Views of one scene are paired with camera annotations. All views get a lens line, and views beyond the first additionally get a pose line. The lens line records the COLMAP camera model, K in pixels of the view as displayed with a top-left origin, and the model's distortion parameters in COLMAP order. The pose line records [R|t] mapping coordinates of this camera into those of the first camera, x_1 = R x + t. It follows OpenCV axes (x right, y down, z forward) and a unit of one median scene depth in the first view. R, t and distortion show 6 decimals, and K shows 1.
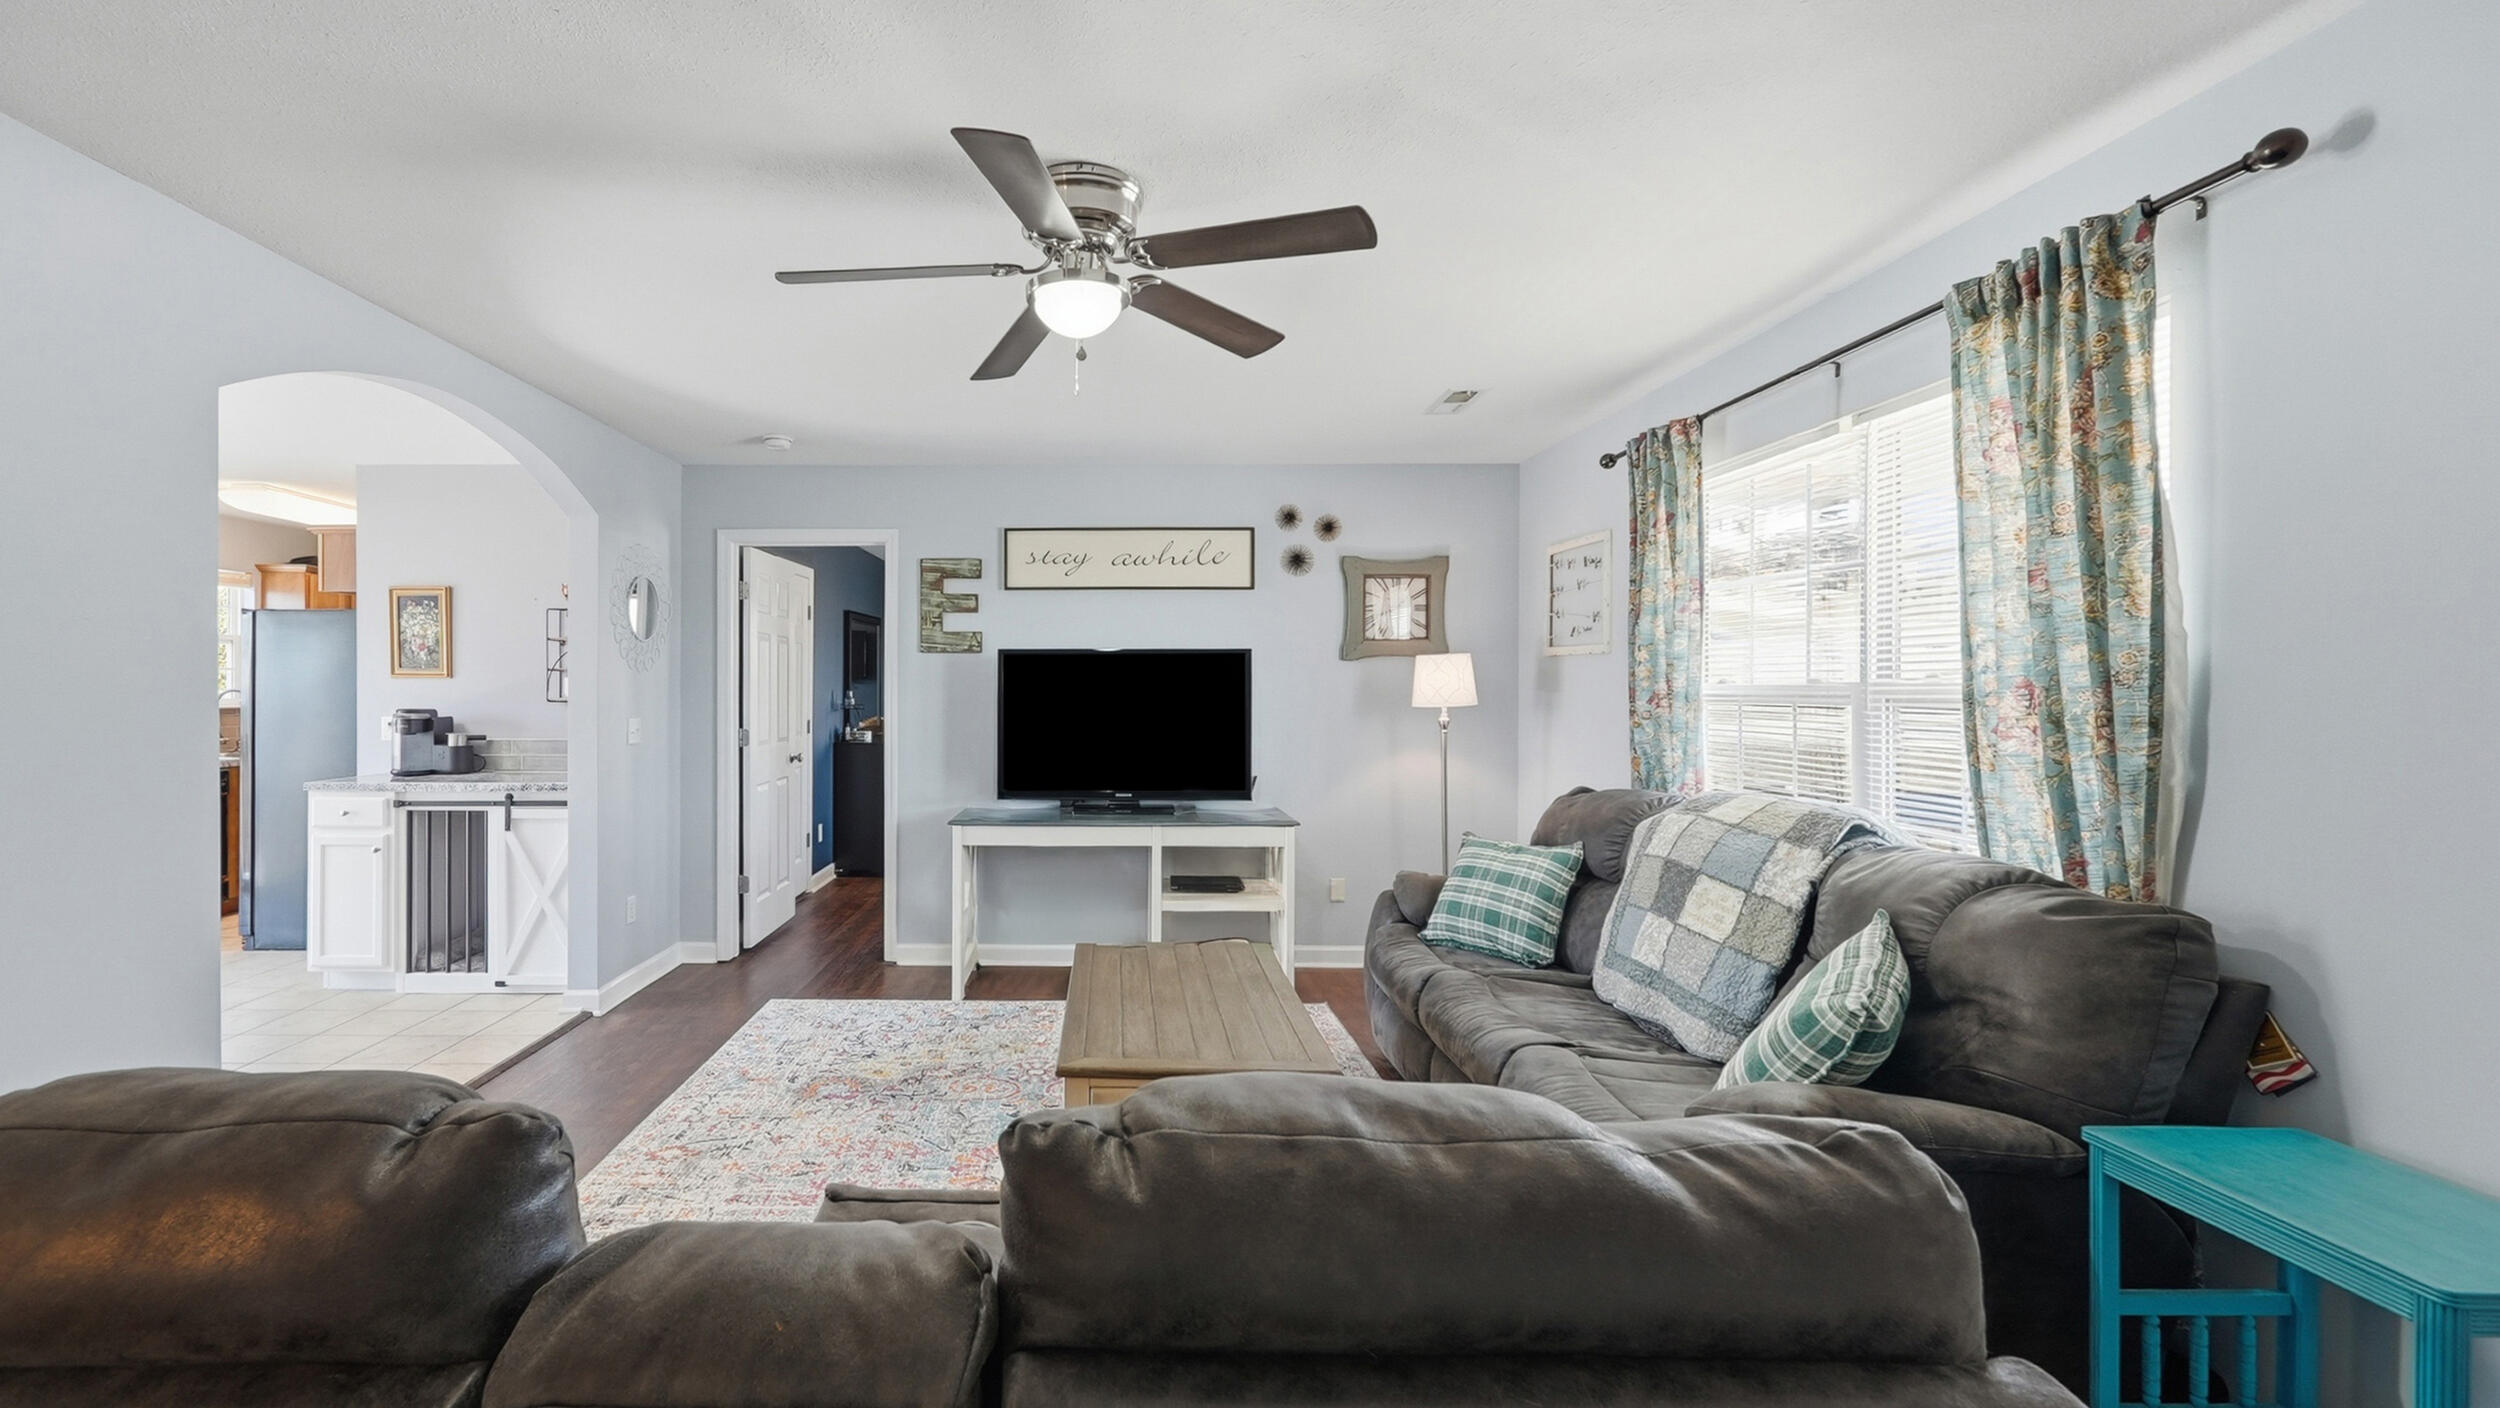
lens RADIAL K [[994.0, 0, 1249.1], [0, 994.0, 683.3], [0, 0, 1]] dist [-0.001544, -0.000144]
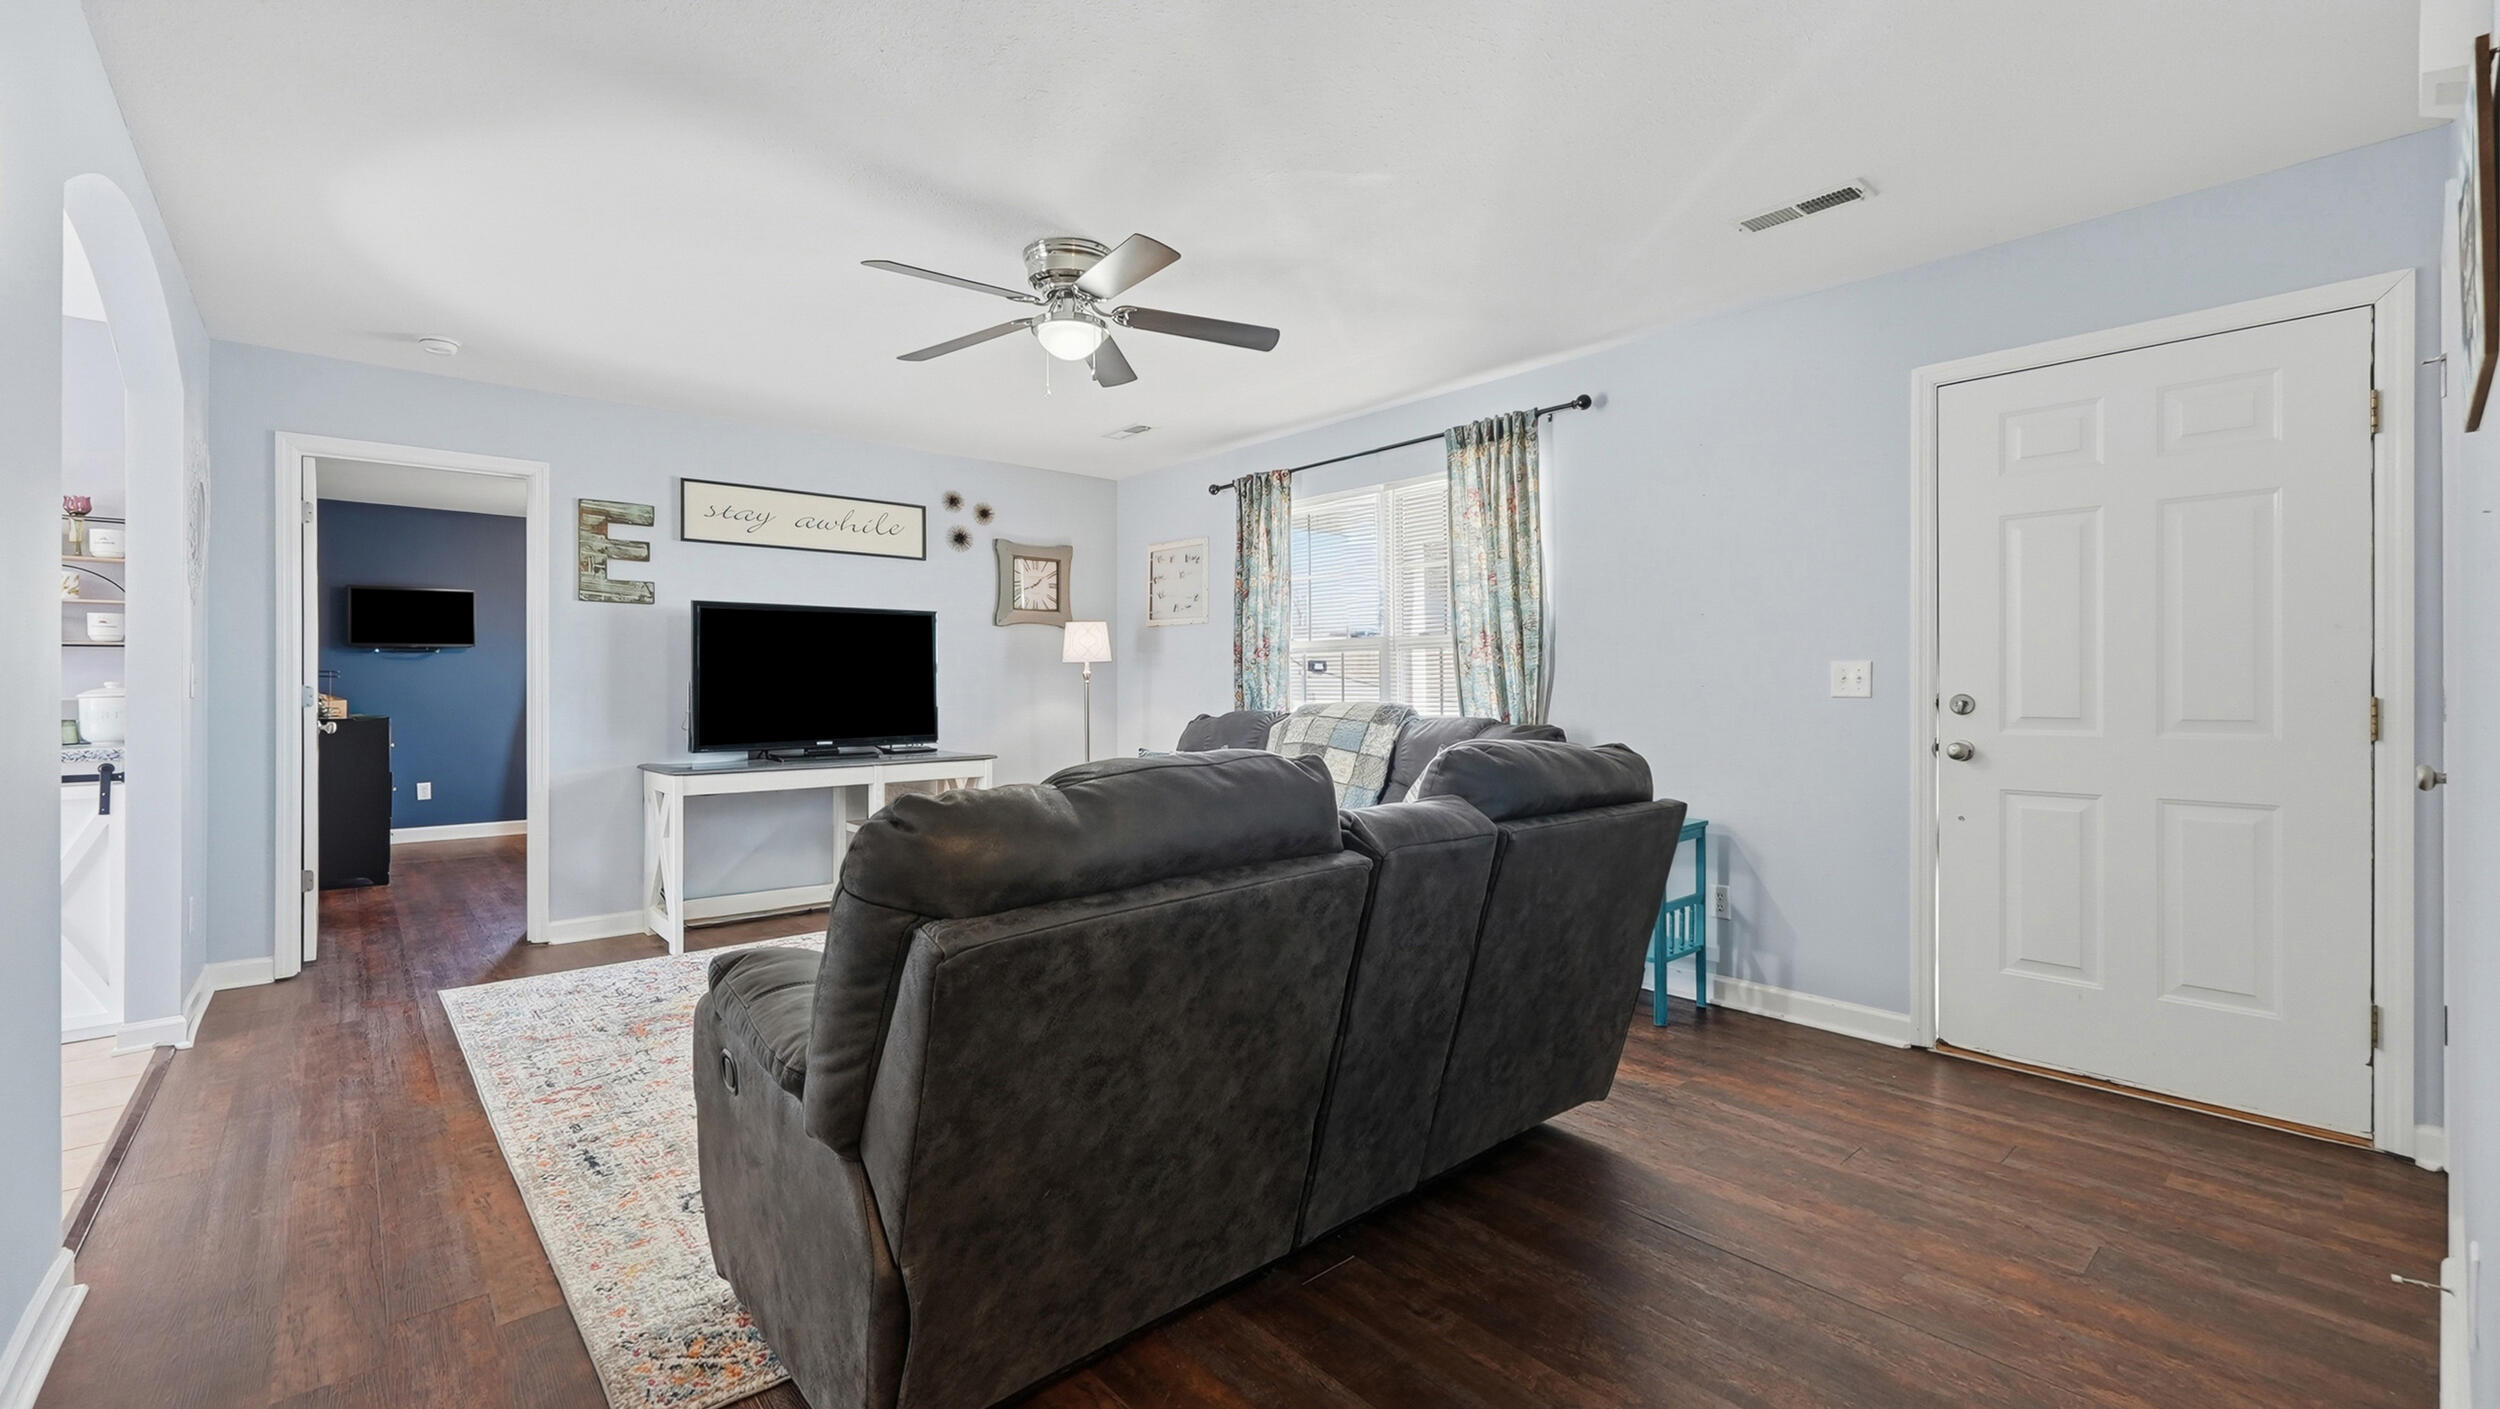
lens RADIAL K [[1026.5, 0, 1250.0], [0, 1026.5, 704.5], [0, 0, 1]] dist [0.000458, 0.000029]
pose [[0.742526, -0.014632, 0.669657, -0.666319], [0.013460, 0.999885, 0.006923, 0.088384], [-0.669682, 0.003873, 0.742638, -0.161636]]
